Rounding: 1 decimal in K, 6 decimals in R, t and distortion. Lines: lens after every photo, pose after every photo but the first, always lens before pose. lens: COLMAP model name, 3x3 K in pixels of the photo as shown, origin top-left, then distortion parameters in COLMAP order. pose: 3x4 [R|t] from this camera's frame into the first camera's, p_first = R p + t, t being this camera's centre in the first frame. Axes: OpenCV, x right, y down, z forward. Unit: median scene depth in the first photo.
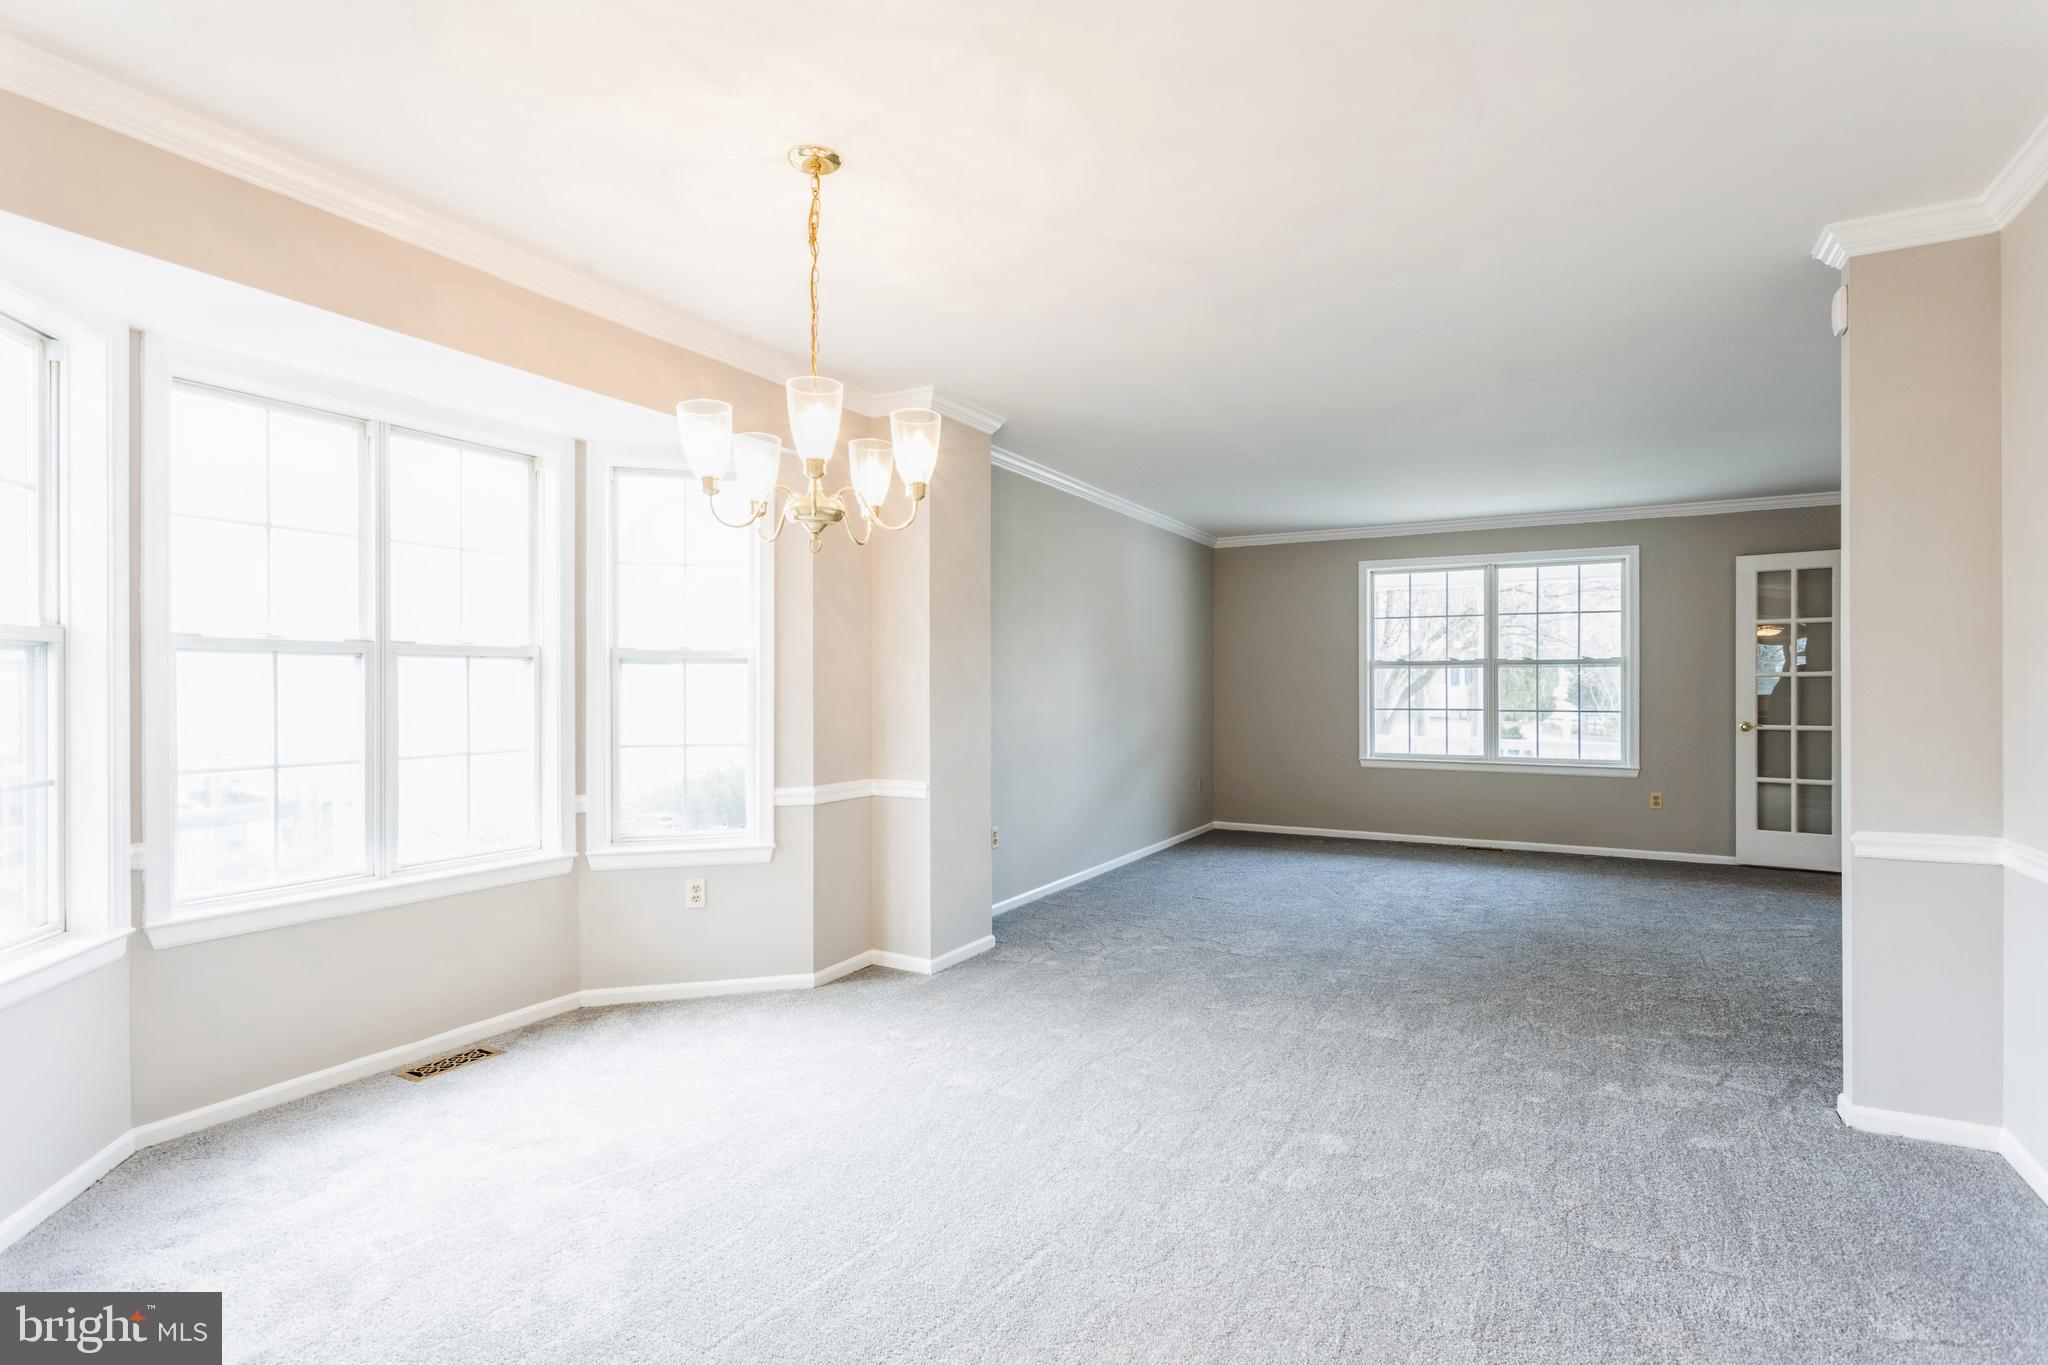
lens RADIAL K [[982.3, 0, 1039.1], [0, 982.3, 685.6], [0, 0, 1]] dist [-0.001584, 0.000580]
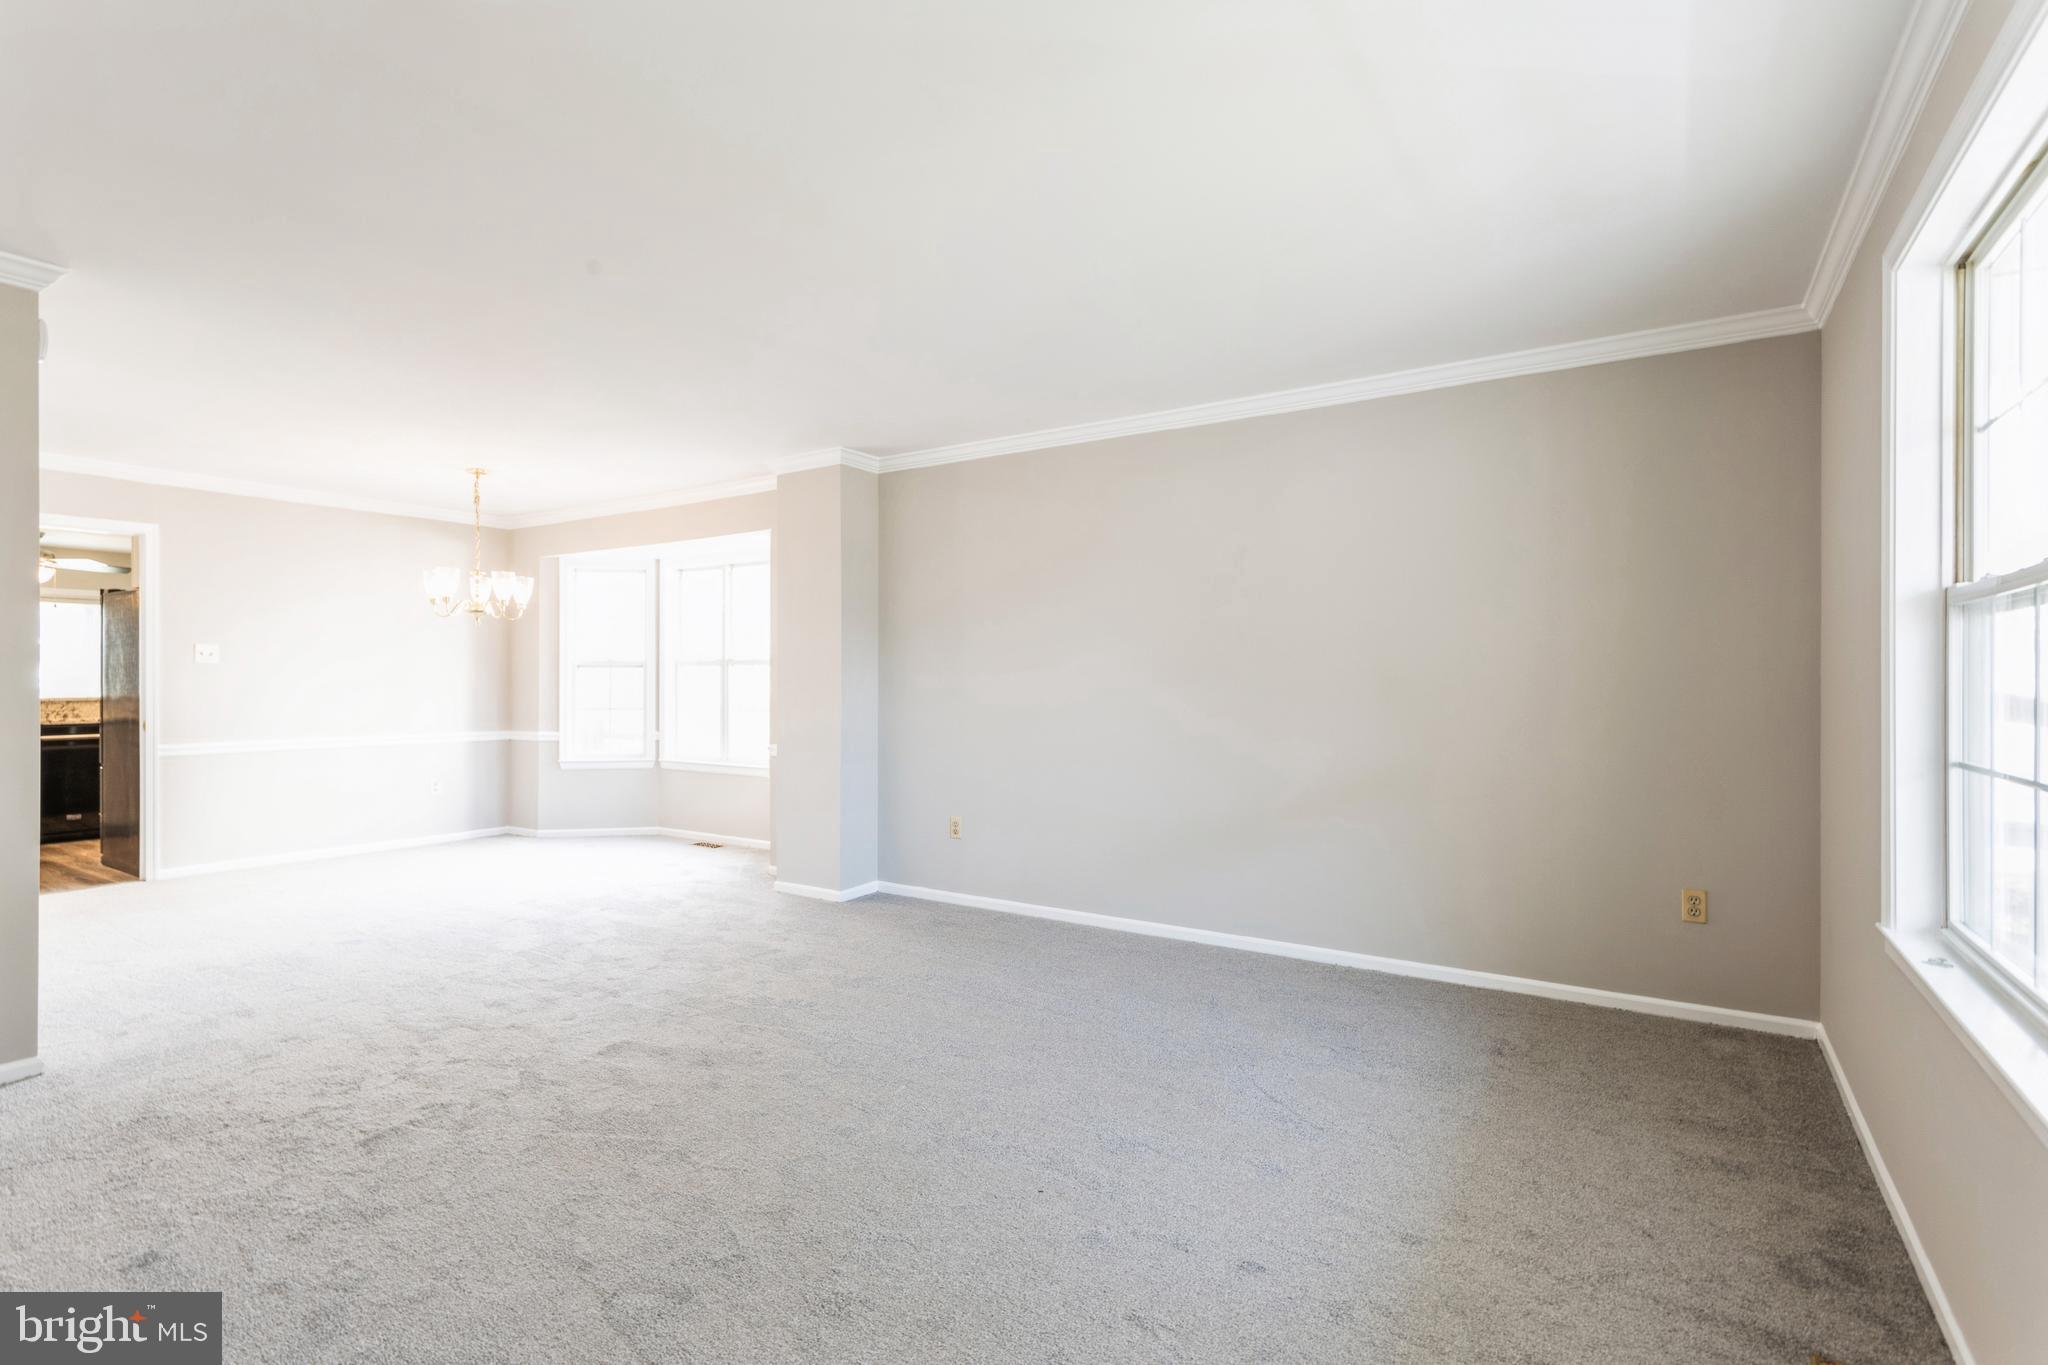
lens RADIAL K [[975.3, 0, 1026.5], [0, 975.3, 678.8], [0, 0, 1]] dist [0.002619, 0.001128]
pose [[-0.080513, -0.000064, -0.996754, 0.793265], [0.000228, 1.000000, -0.000083, 0.000562], [0.996754, -0.000234, -0.080513, 0.958849]]
